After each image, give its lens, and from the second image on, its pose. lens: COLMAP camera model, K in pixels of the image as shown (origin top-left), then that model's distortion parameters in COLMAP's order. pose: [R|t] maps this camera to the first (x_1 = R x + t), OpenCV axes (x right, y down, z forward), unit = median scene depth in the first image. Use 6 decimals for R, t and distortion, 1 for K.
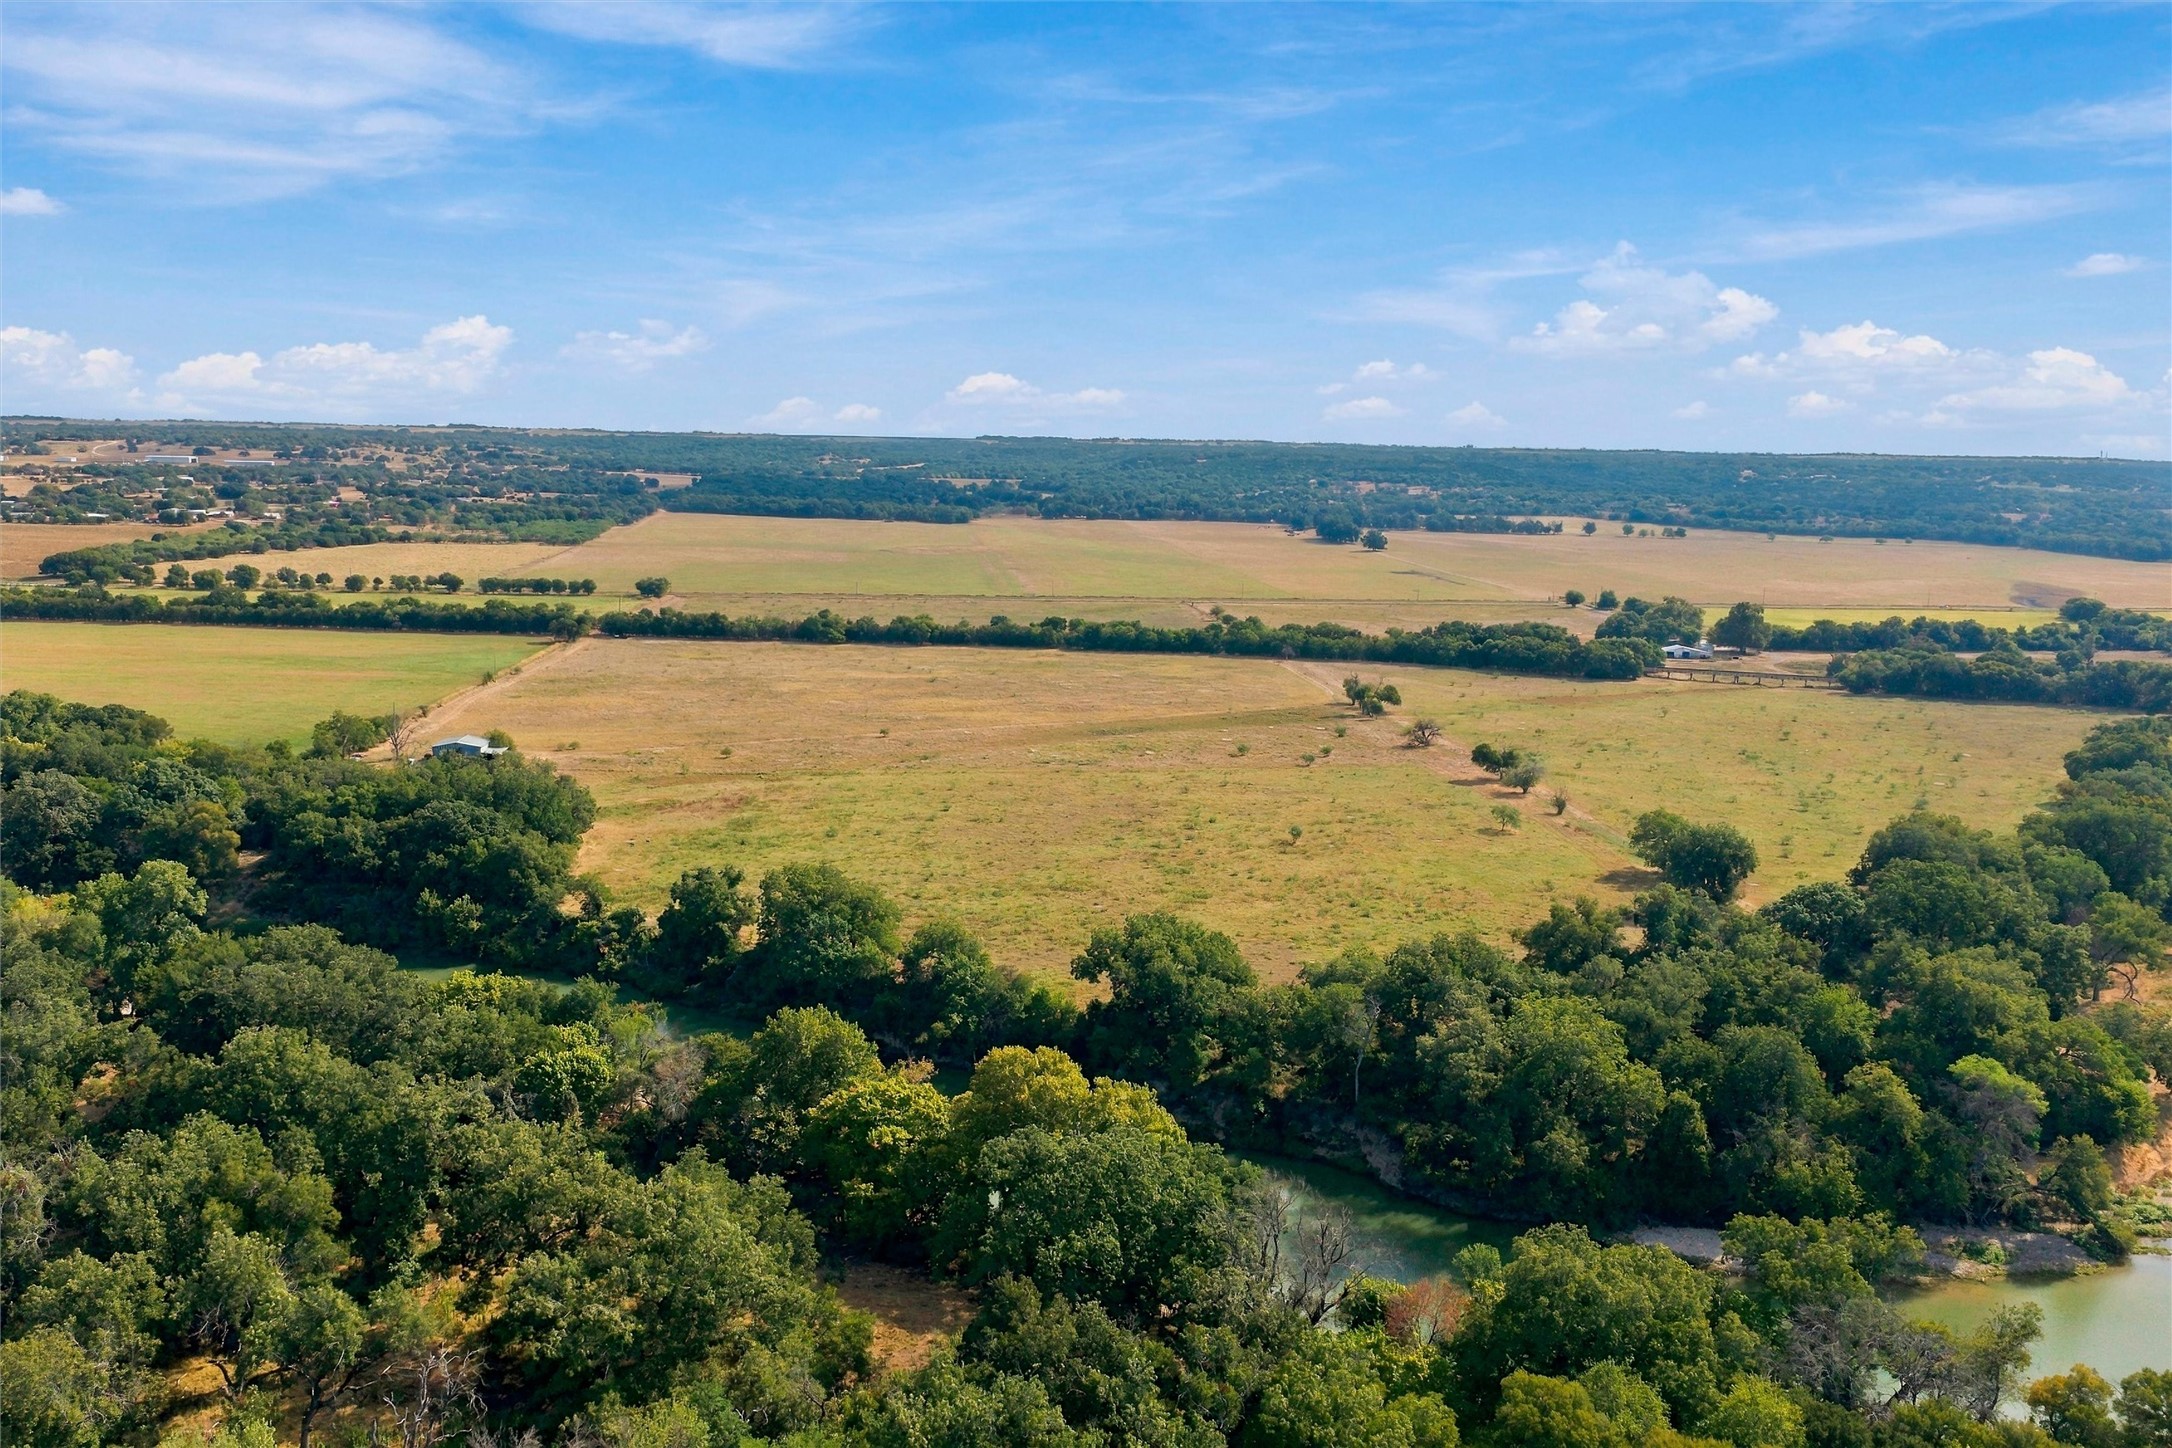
lens RADIAL K [[1811.4, 0, 1086.0], [0, 1811.4, 724.0], [0, 0, 1]] dist [0.034859, -0.047947]
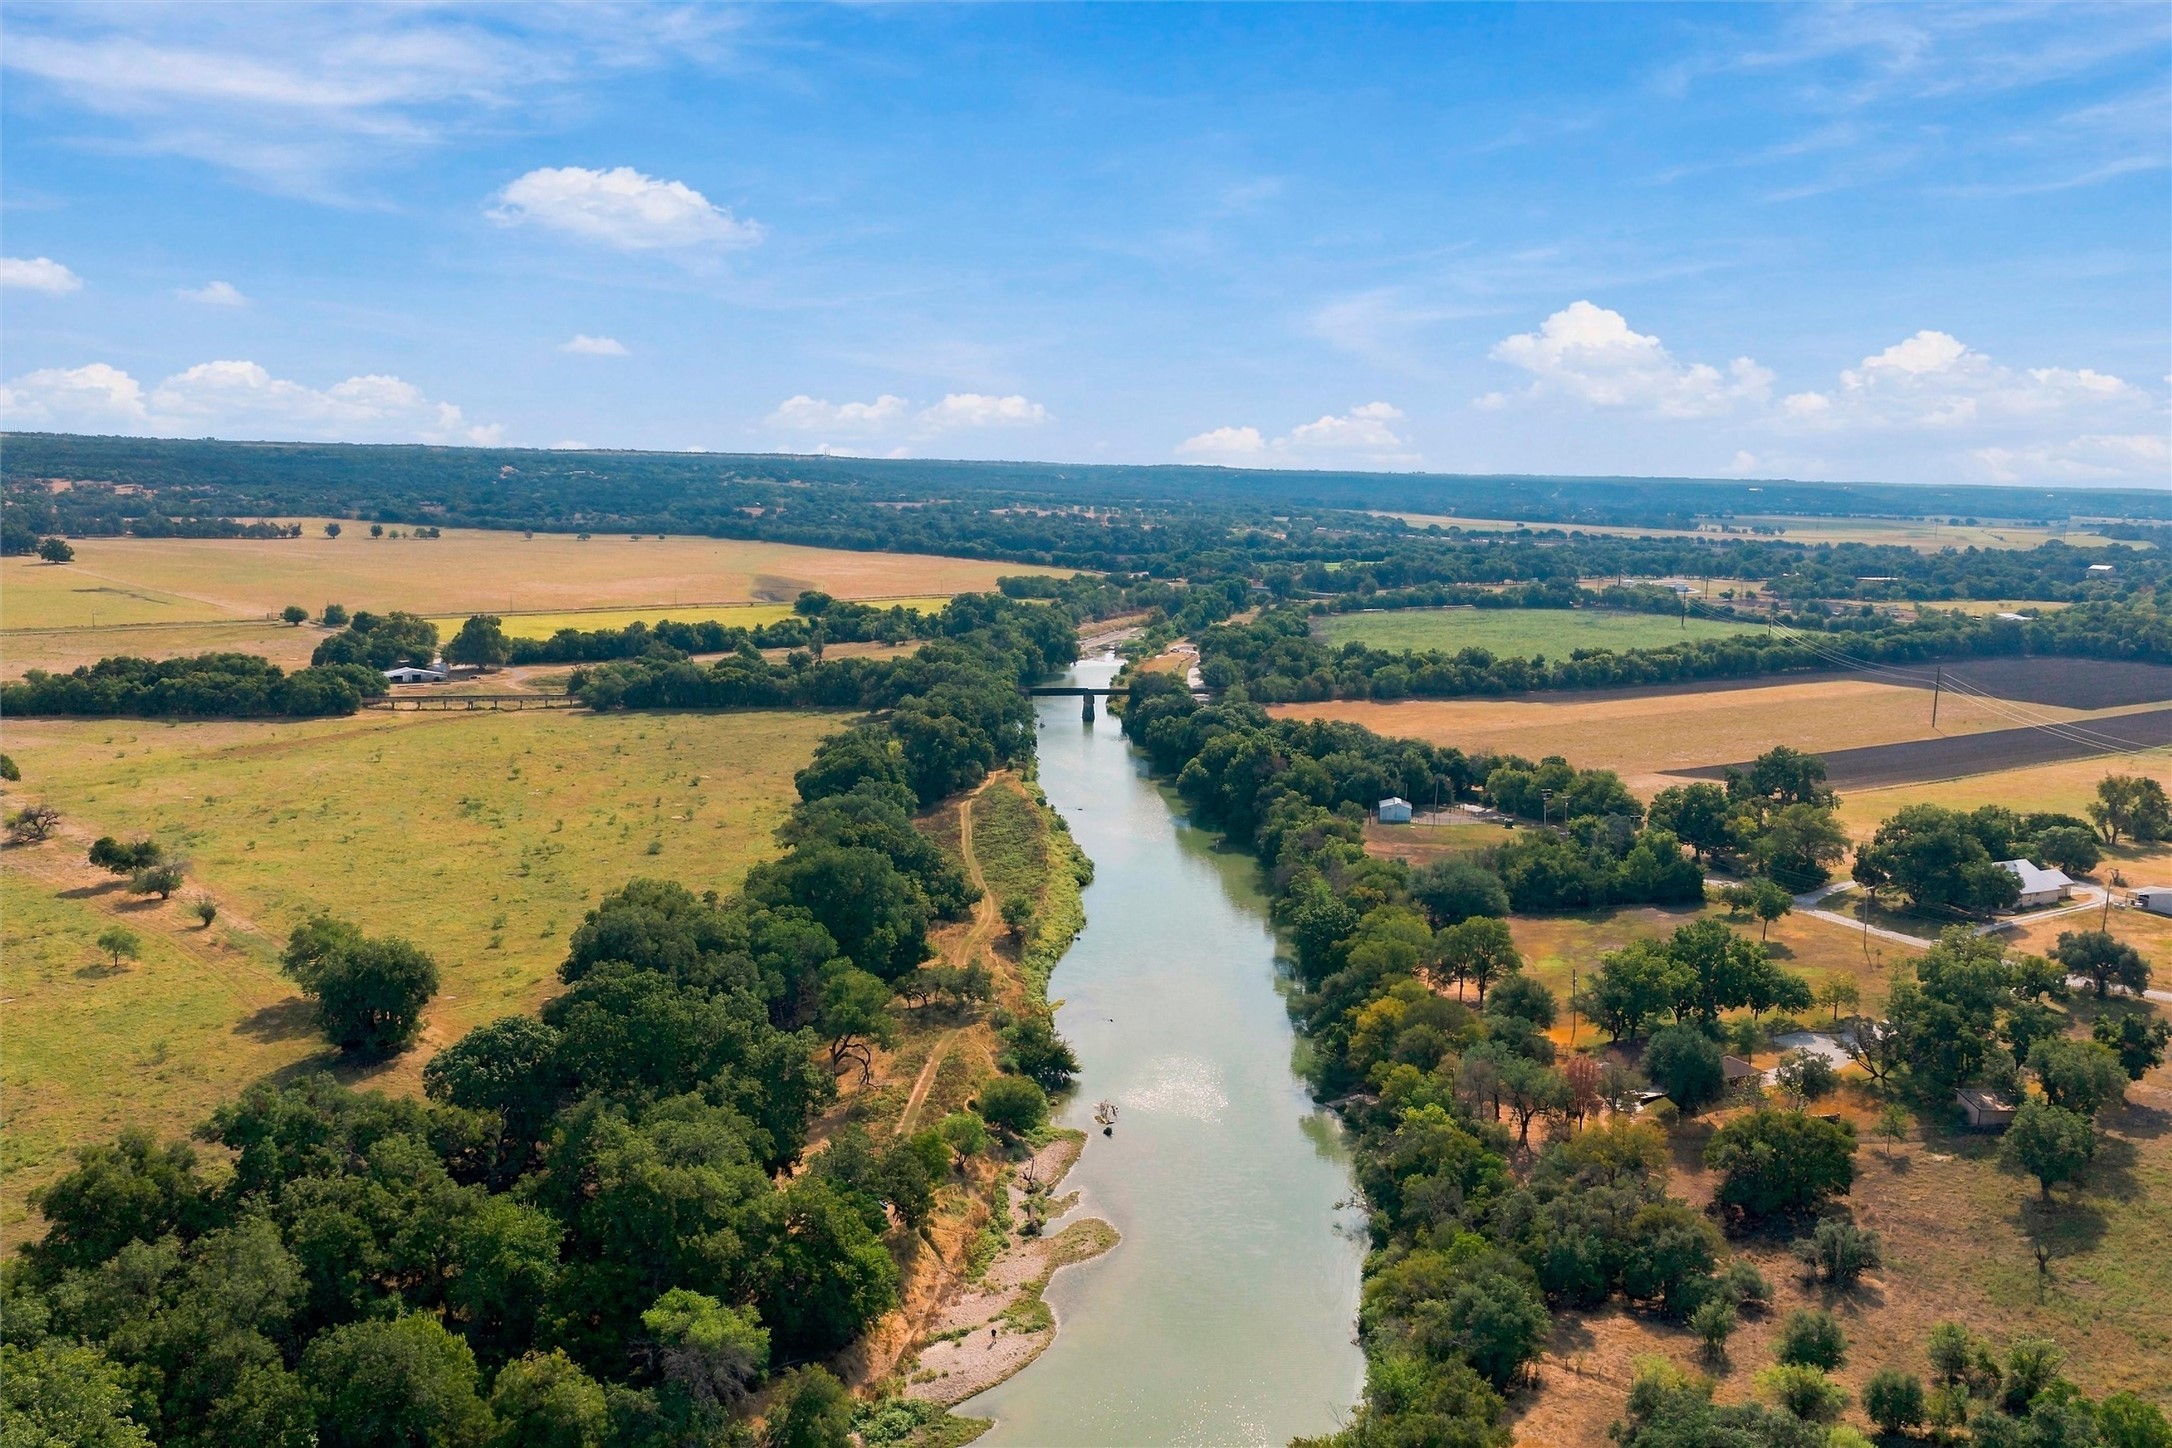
lens RADIAL K [[1811.4, 0, 1086.0], [0, 1811.4, 724.0], [0, 0, 1]] dist [0.034859, -0.047947]
pose [[0.799980, -0.085388, 0.593920, 0.065118], [0.083588, 0.996030, 0.030611, -0.016281], [-0.594176, 0.025156, 0.803942, 0.098206]]
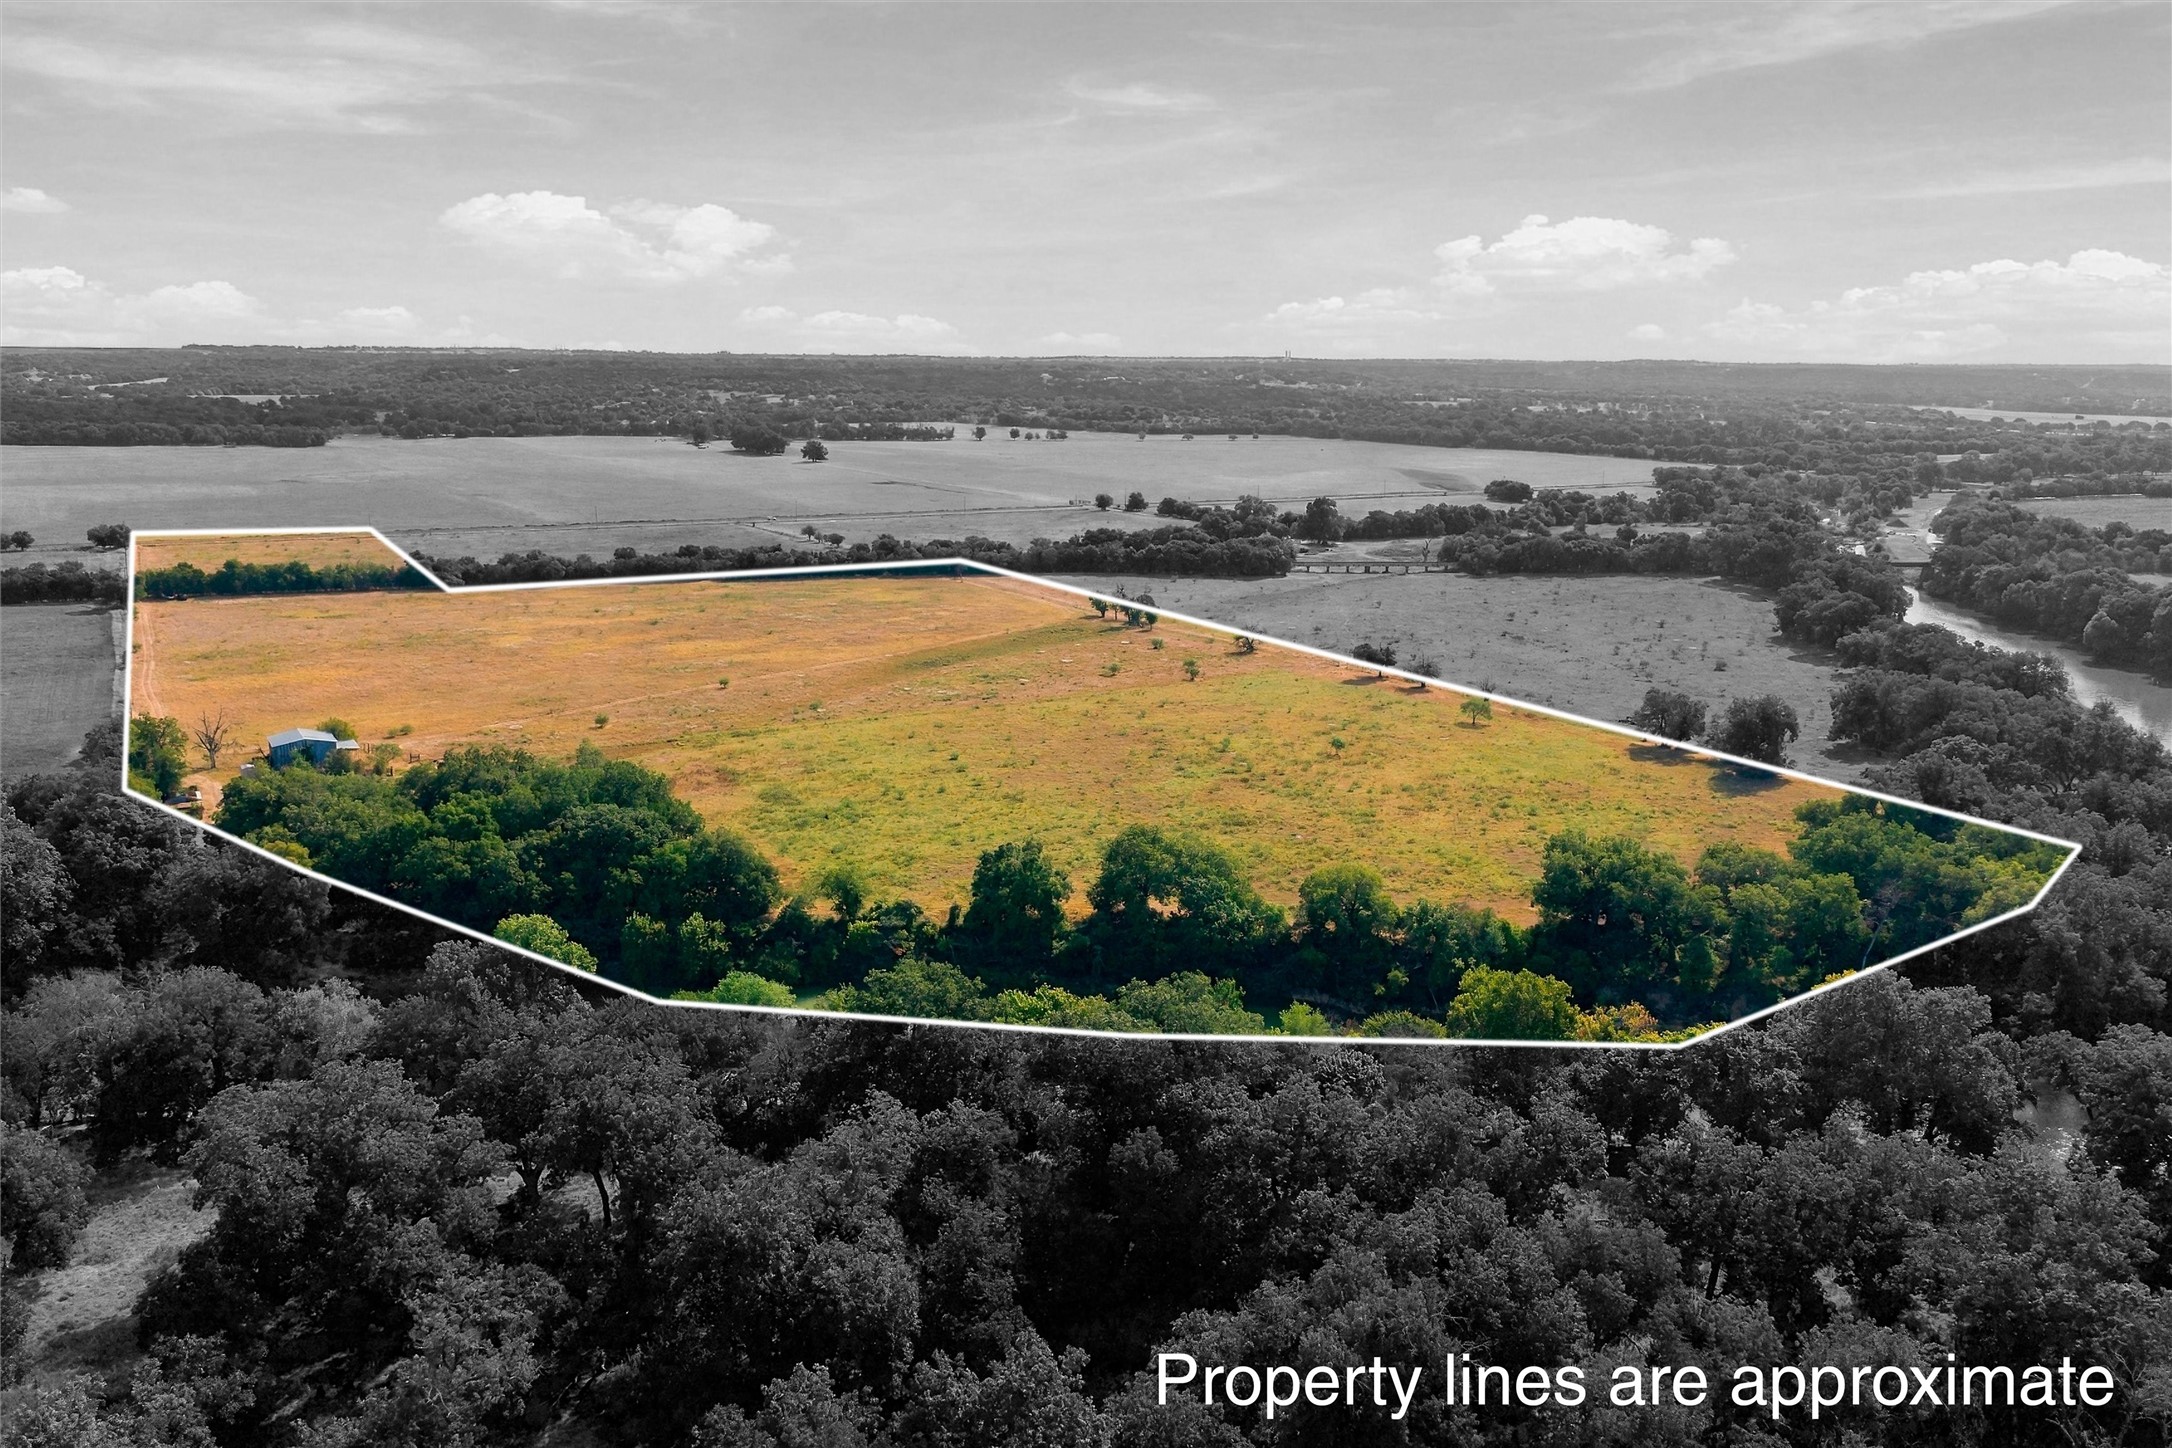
lens RADIAL K [[1801.9, 0, 1086.0], [0, 1801.9, 724.0], [0, 0, 1]] dist [0.047057, -0.099276]
pose [[0.908194, -0.094890, 0.407651, -0.232156], [0.073885, 0.995013, 0.067006, -0.016077], [-0.411976, -0.030735, 0.910676, 0.076275]]
